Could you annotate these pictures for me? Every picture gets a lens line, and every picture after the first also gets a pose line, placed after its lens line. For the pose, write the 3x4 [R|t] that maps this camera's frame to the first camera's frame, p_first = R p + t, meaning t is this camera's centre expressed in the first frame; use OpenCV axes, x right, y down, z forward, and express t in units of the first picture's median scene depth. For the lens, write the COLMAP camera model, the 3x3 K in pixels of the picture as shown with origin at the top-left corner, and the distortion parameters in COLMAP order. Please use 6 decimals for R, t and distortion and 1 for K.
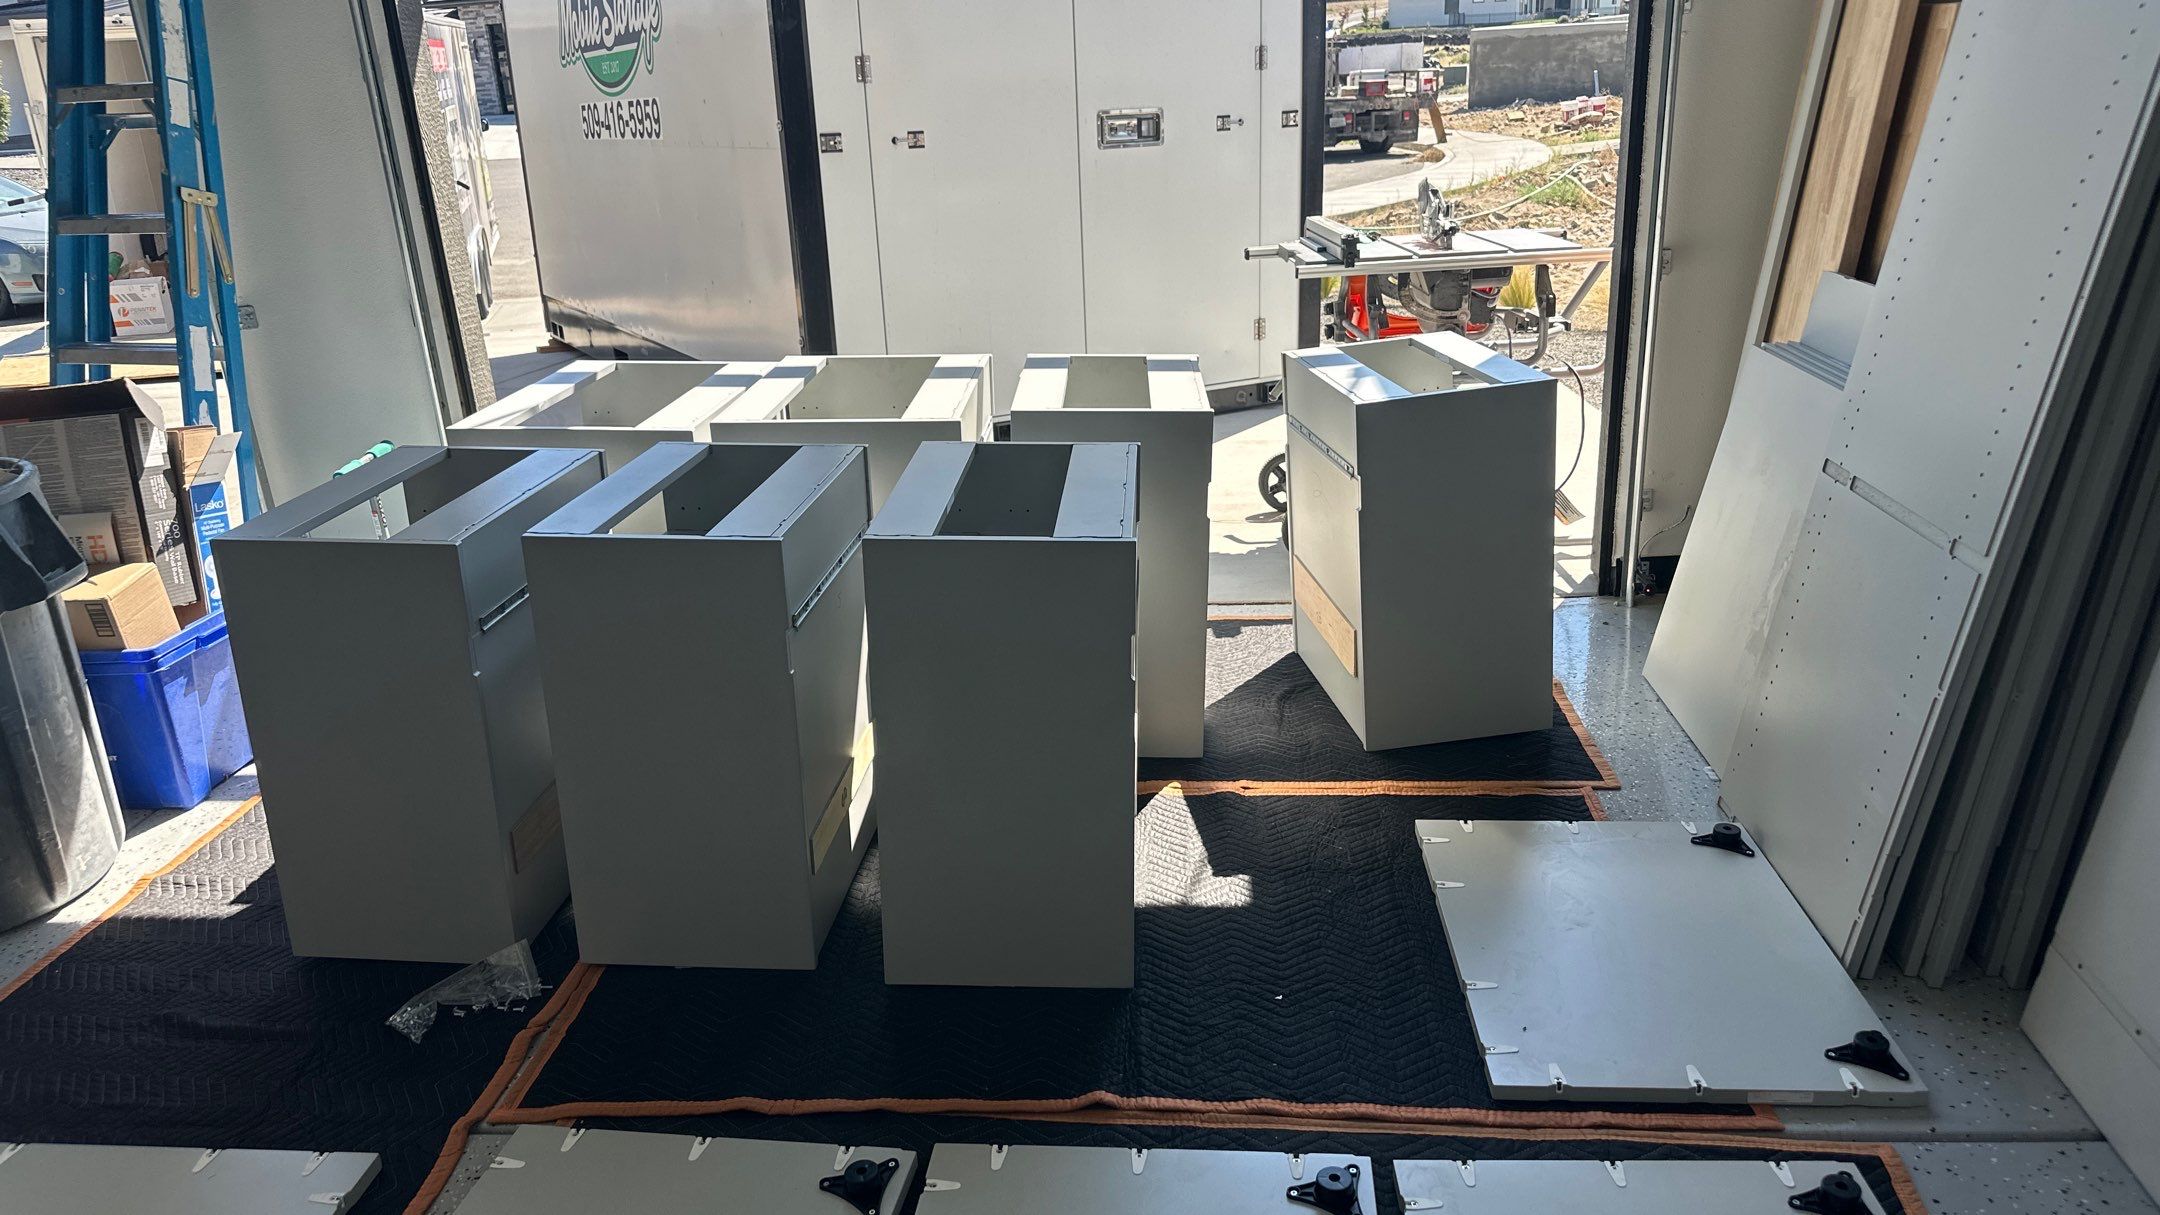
lens RADIAL K [[1523.8, 0, 1081.6], [0, 1523.8, 574.3], [0, 0, 1]] dist [0.132801, -0.181497]
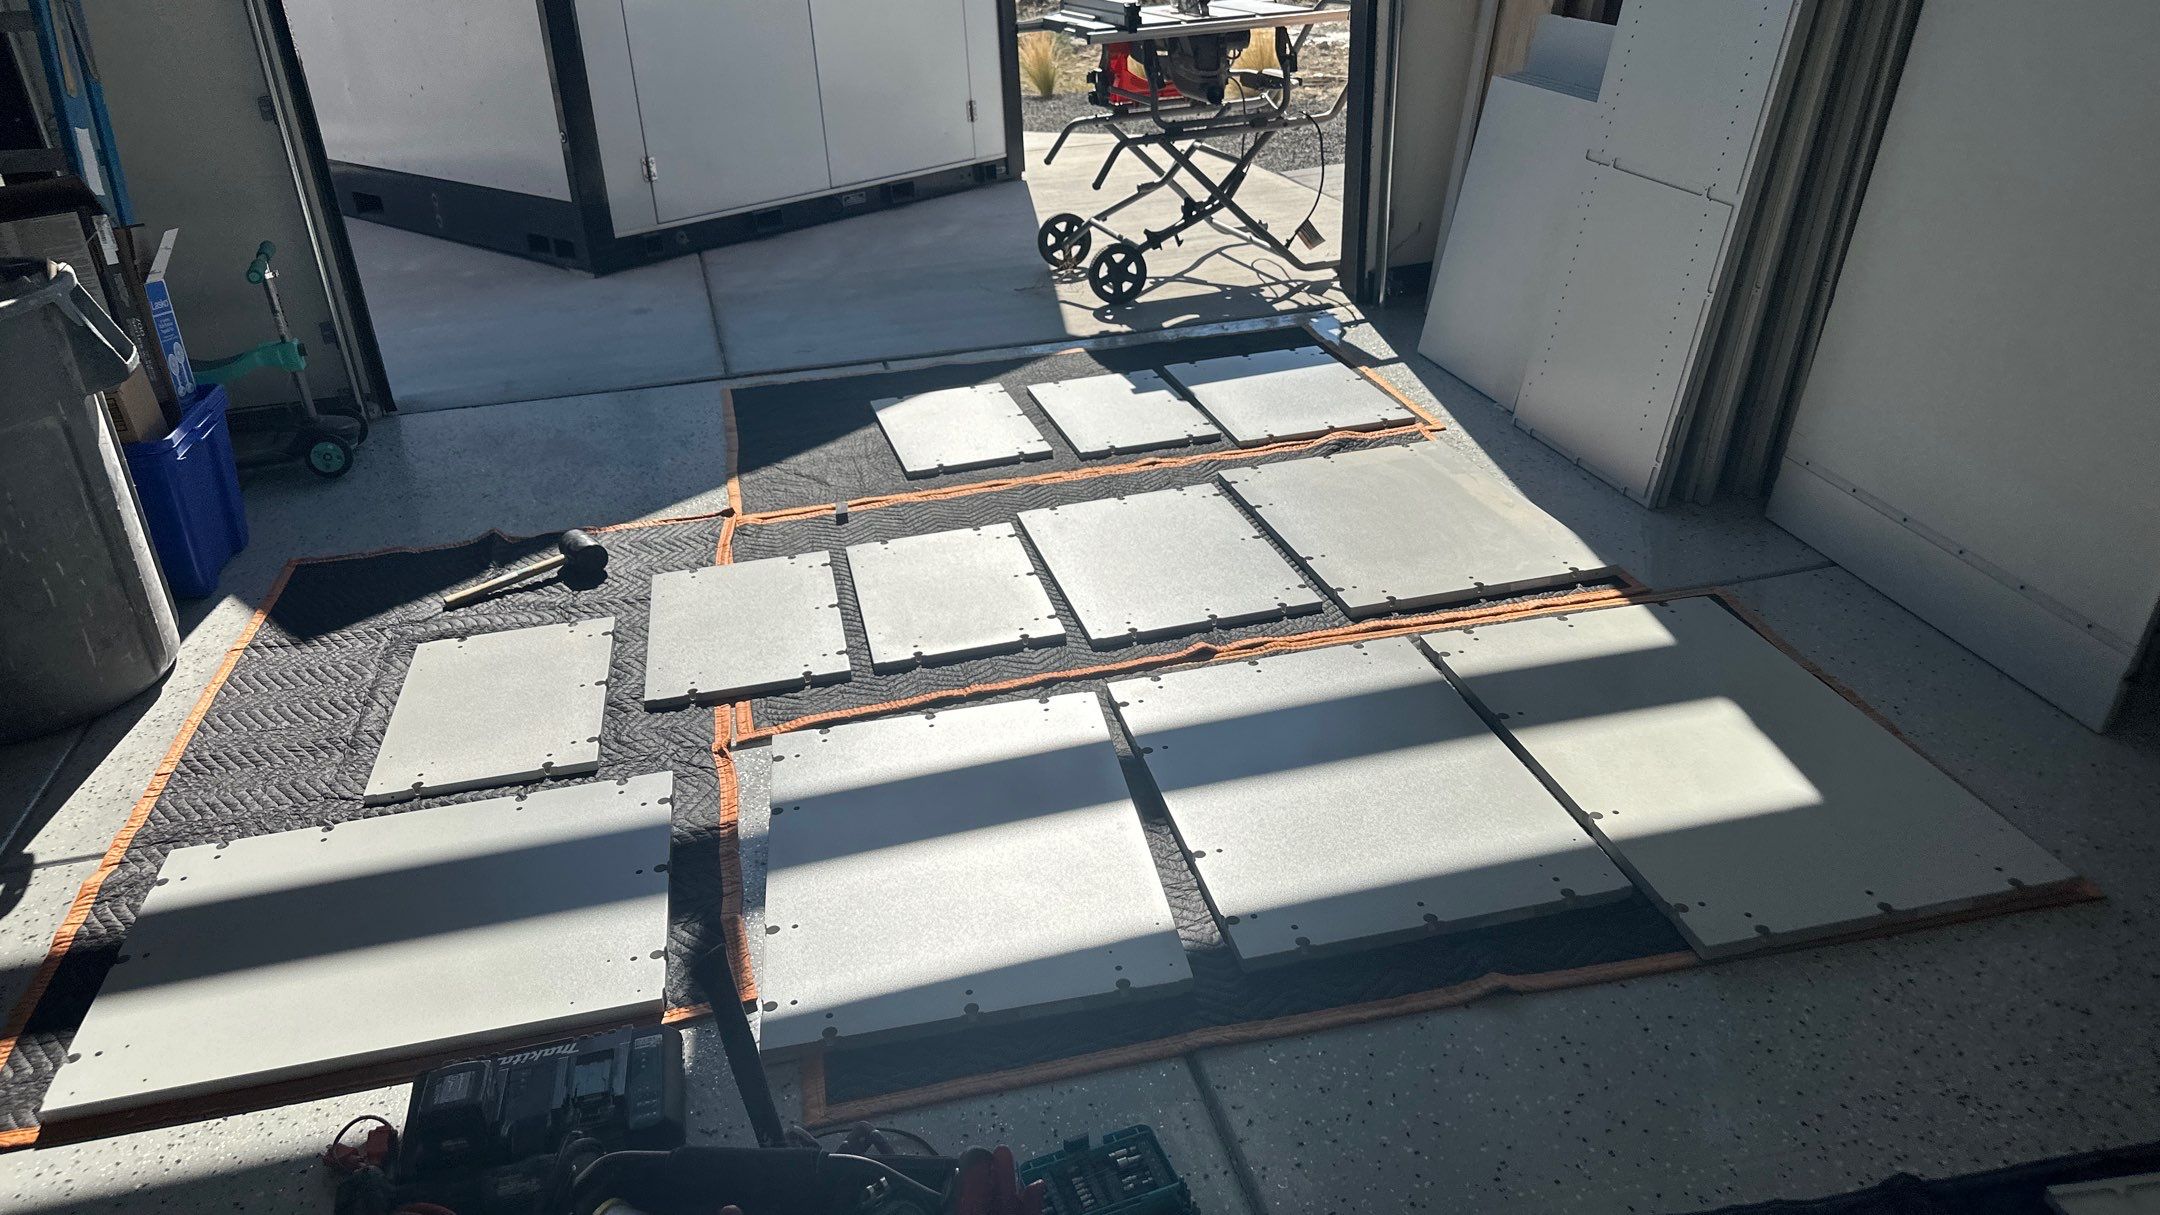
lens RADIAL K [[1523.8, 0, 1081.6], [0, 1523.8, 574.3], [0, 0, 1]] dist [0.132801, -0.181497]
pose [[0.954762, -0.129225, 0.267824, -0.293574], [0.098232, 0.987141, 0.126110, 0.064517], [-0.280677, -0.094097, 0.955179, -0.164092]]
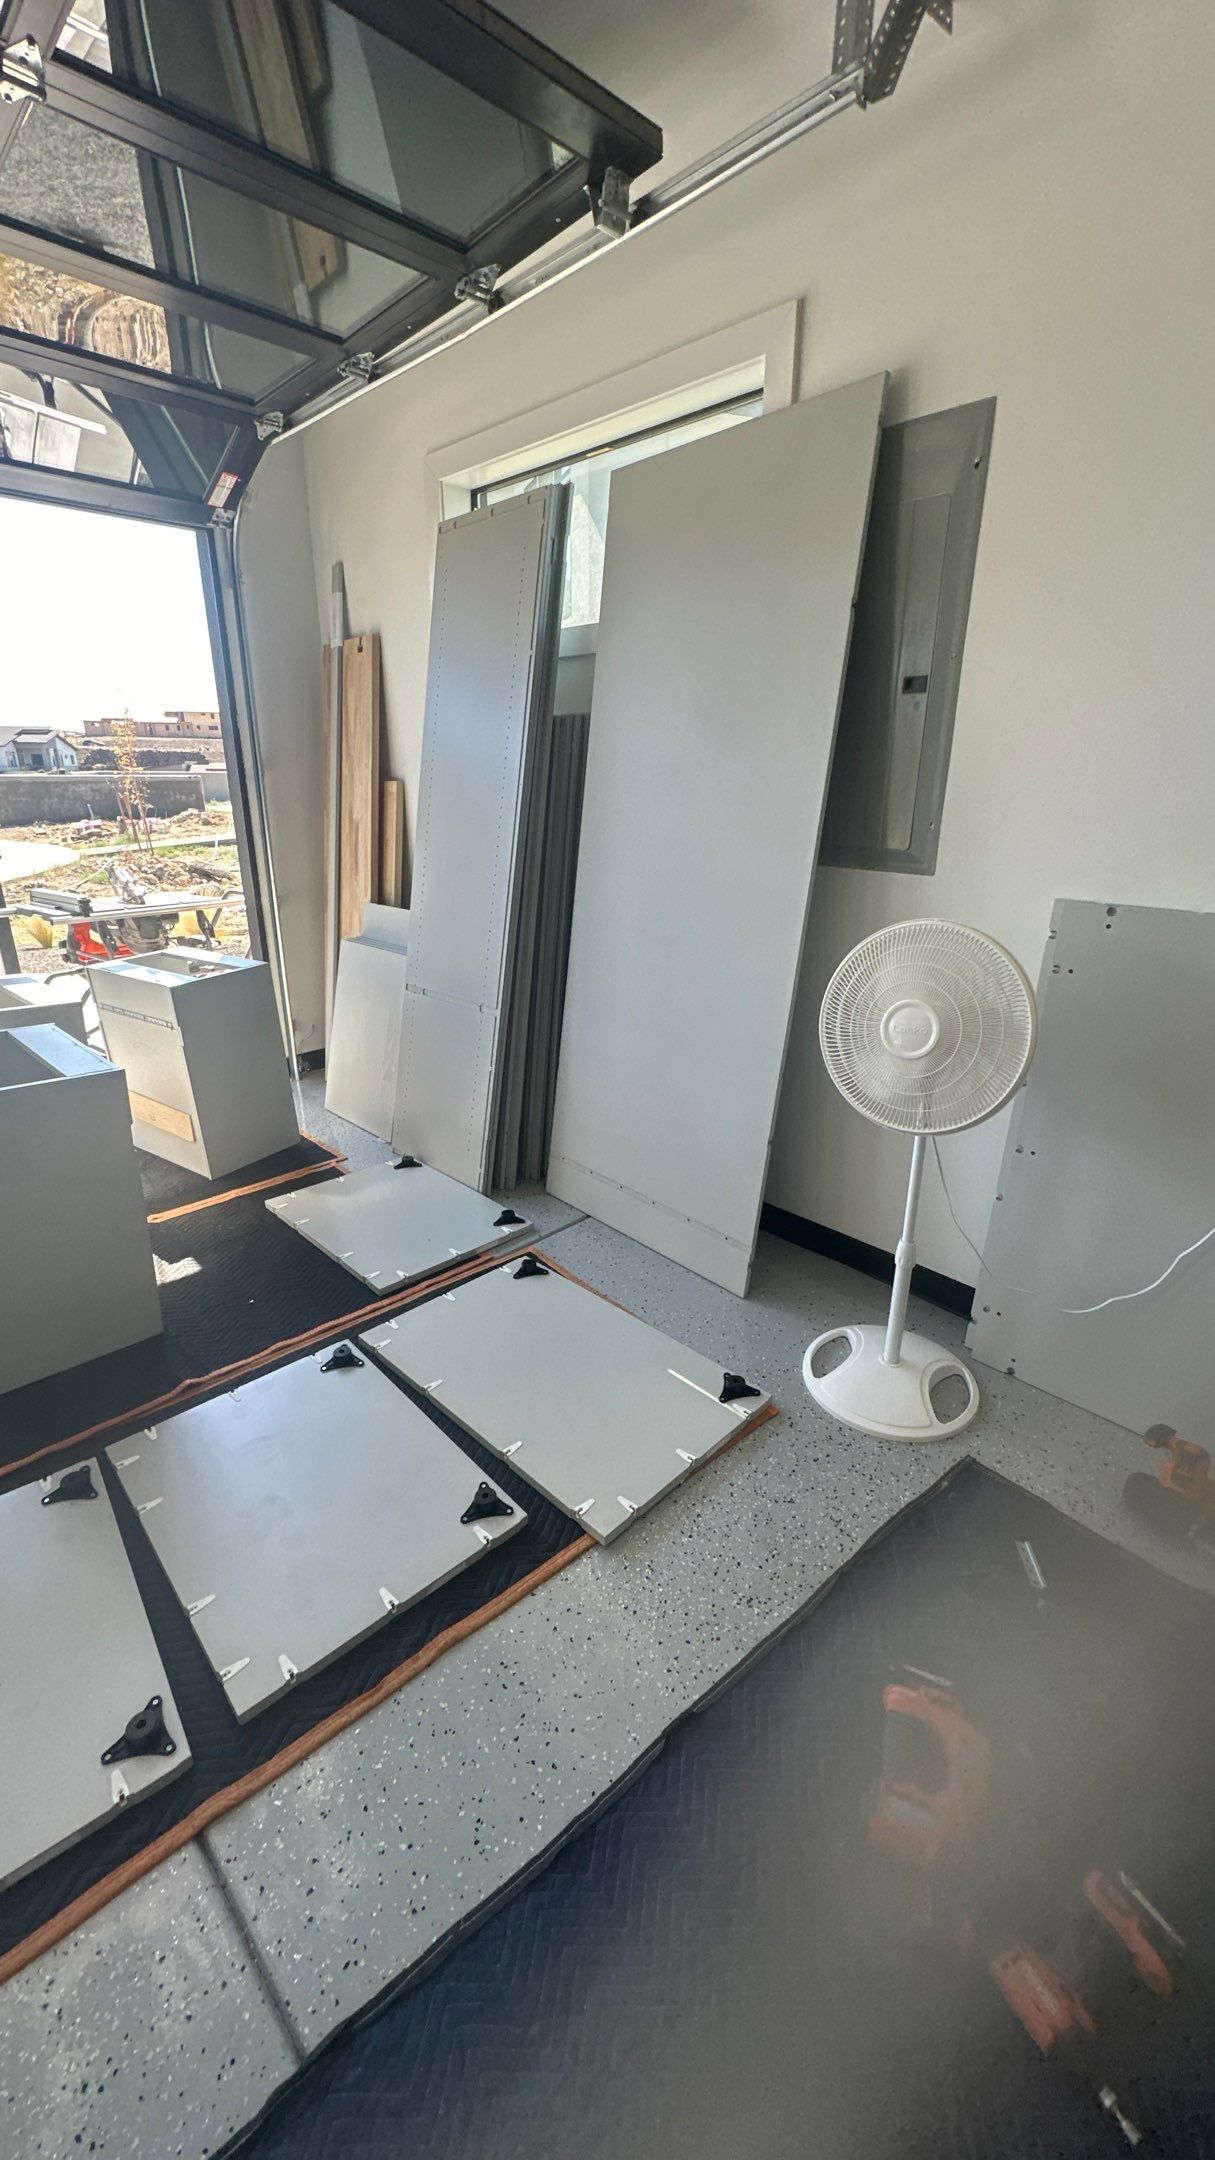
lens RADIAL K [[858.8, 0, 612.6], [0, 858.8, 1082.0], [0, 0, 1]] dist [-0.006654, 0.000143]
pose [[0.665689, -0.205047, 0.717505, -0.193215], [0.207579, 0.974441, 0.085885, 0.014881], [-0.716777, 0.091766, 0.691238, -0.031499]]
